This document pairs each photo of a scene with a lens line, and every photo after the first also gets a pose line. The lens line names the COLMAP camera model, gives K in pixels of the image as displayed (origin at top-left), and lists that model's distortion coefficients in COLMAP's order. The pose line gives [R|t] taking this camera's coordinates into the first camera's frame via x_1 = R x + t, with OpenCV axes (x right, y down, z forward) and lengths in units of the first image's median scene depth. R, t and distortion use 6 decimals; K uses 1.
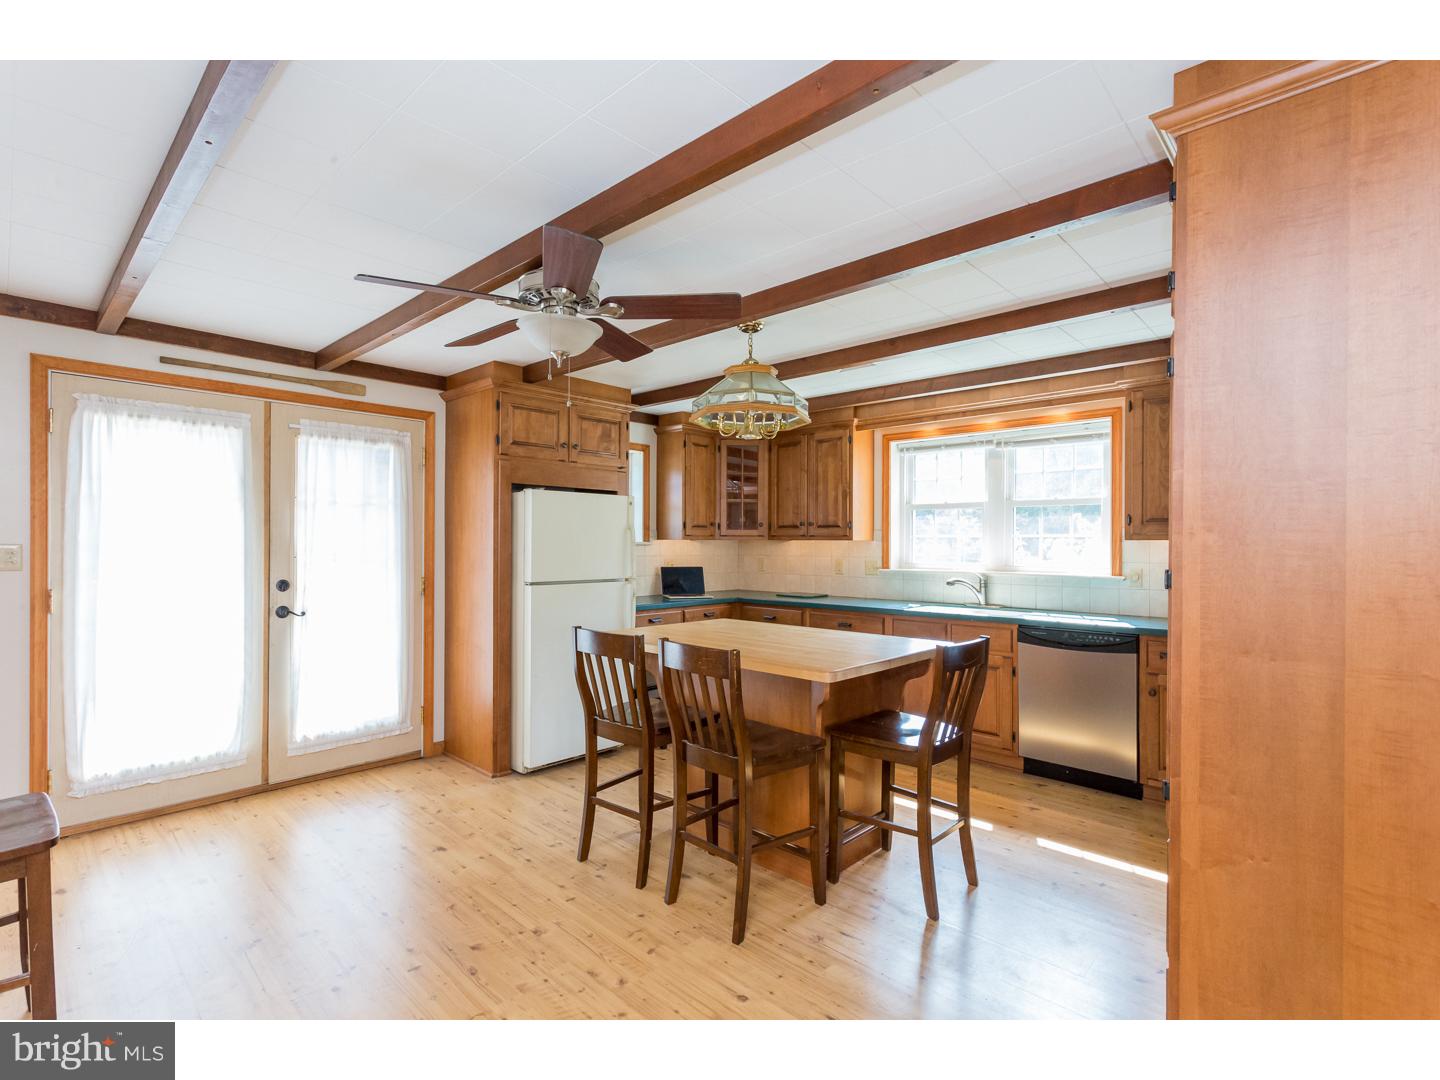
lens RADIAL K [[689.9, 0, 710.6], [0, 689.9, 537.7], [0, 0, 1]] dist [-0.001543, 0.001791]
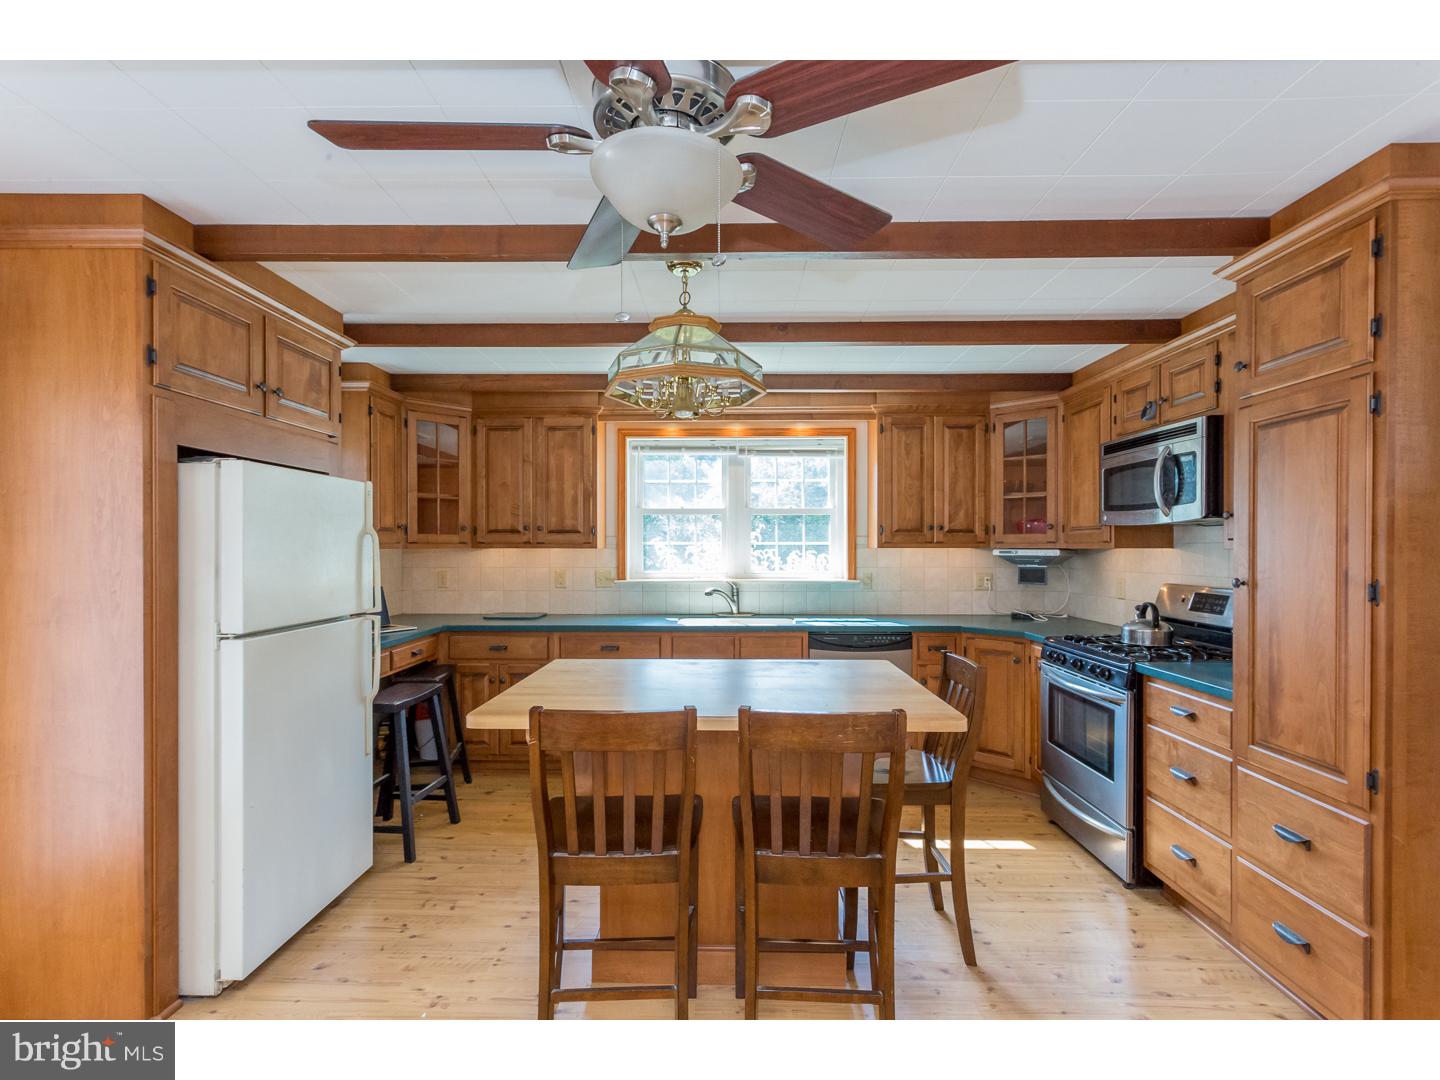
lens RADIAL K [[689.9, 0, 714.5], [0, 689.9, 546.2], [0, 0, 1]] dist [-0.001543, 0.001791]
pose [[0.735985, -0.004331, 0.676984, -0.295301], [-0.002182, 0.999959, 0.008770, -0.007468], [-0.676994, -0.007932, 0.735946, 0.298640]]
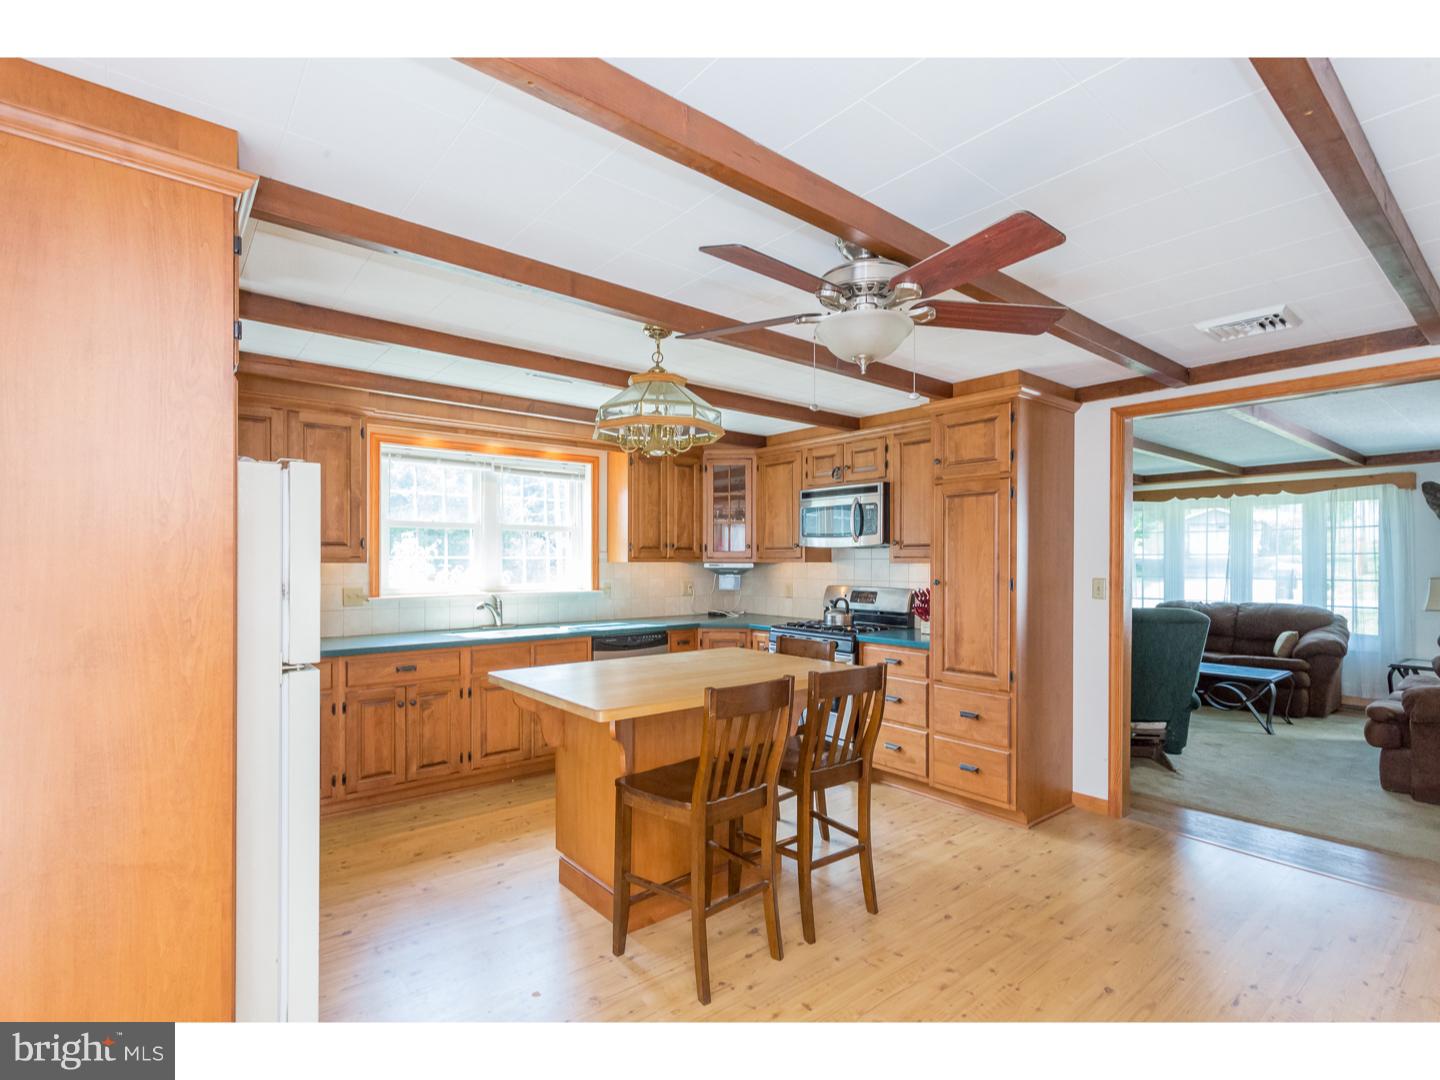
lens RADIAL K [[689.9, 0, 716.7], [0, 689.9, 556.0], [0, 0, 1]] dist [-0.001543, 0.001791]
pose [[0.119208, 0.001201, 0.992869, -0.578928], [-0.009434, 0.999955, -0.000076, -0.008442], [-0.992825, -0.009357, 0.119214, 0.565878]]
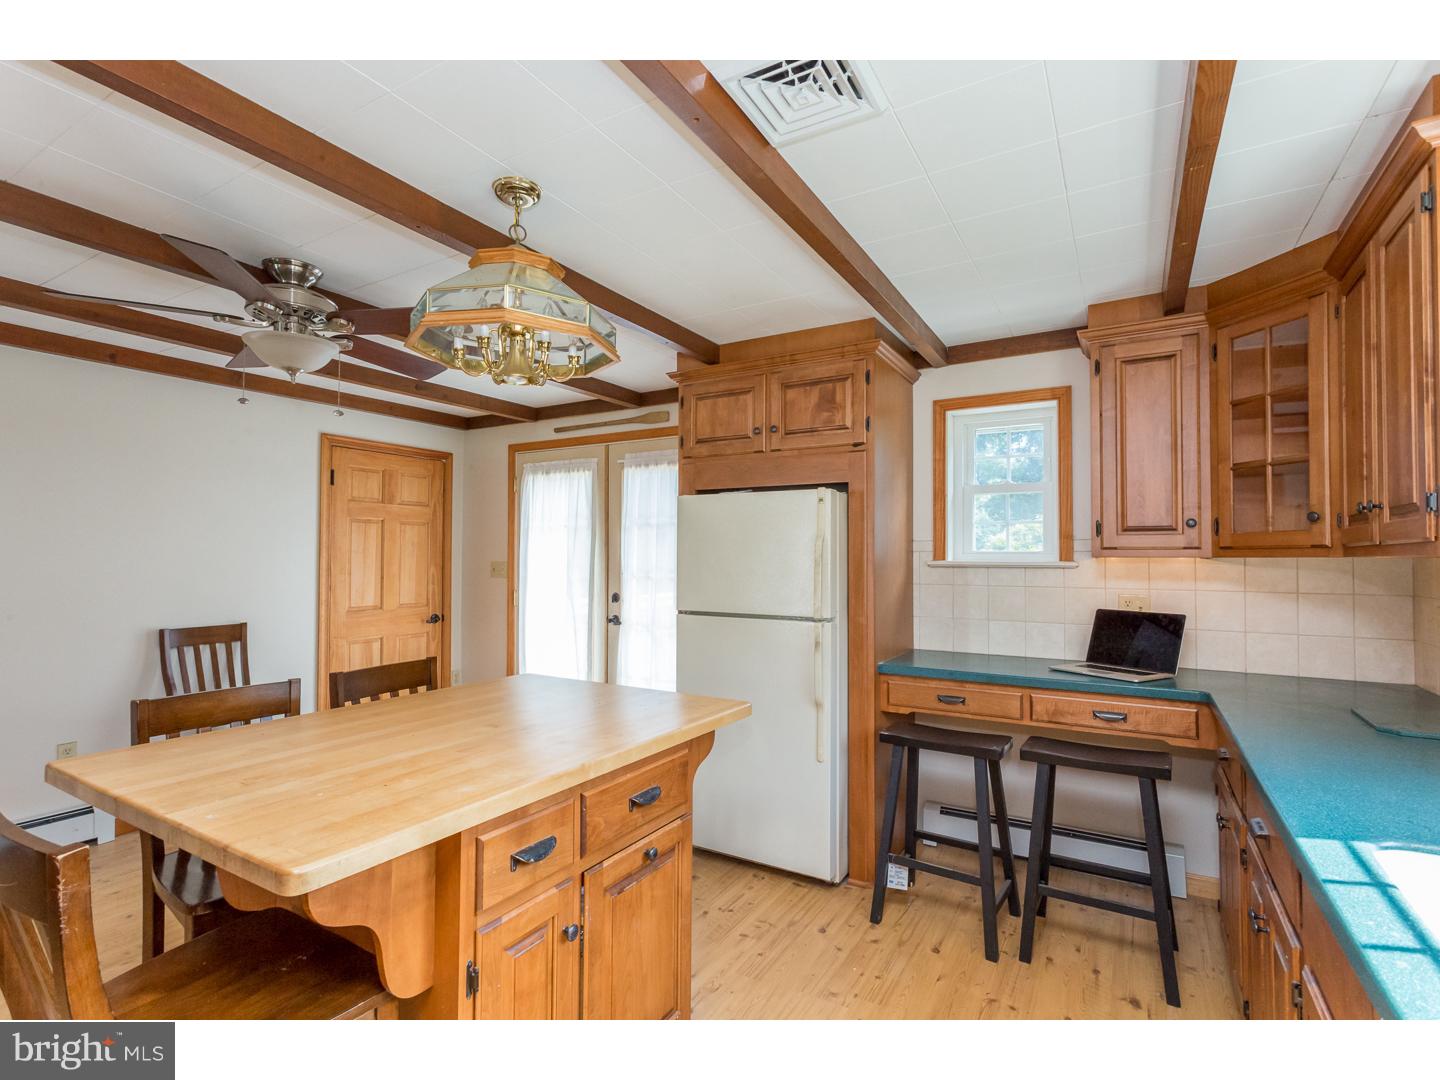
lens RADIAL K [[689.9, 0, 716.6], [0, 689.9, 540.4], [0, 0, 1]] dist [-0.001543, 0.001791]
pose [[0.227183, -0.029891, -0.973393, 0.454297], [0.002941, 0.999545, -0.030007, 0.005701], [0.973848, 0.003954, 0.227167, 0.721026]]
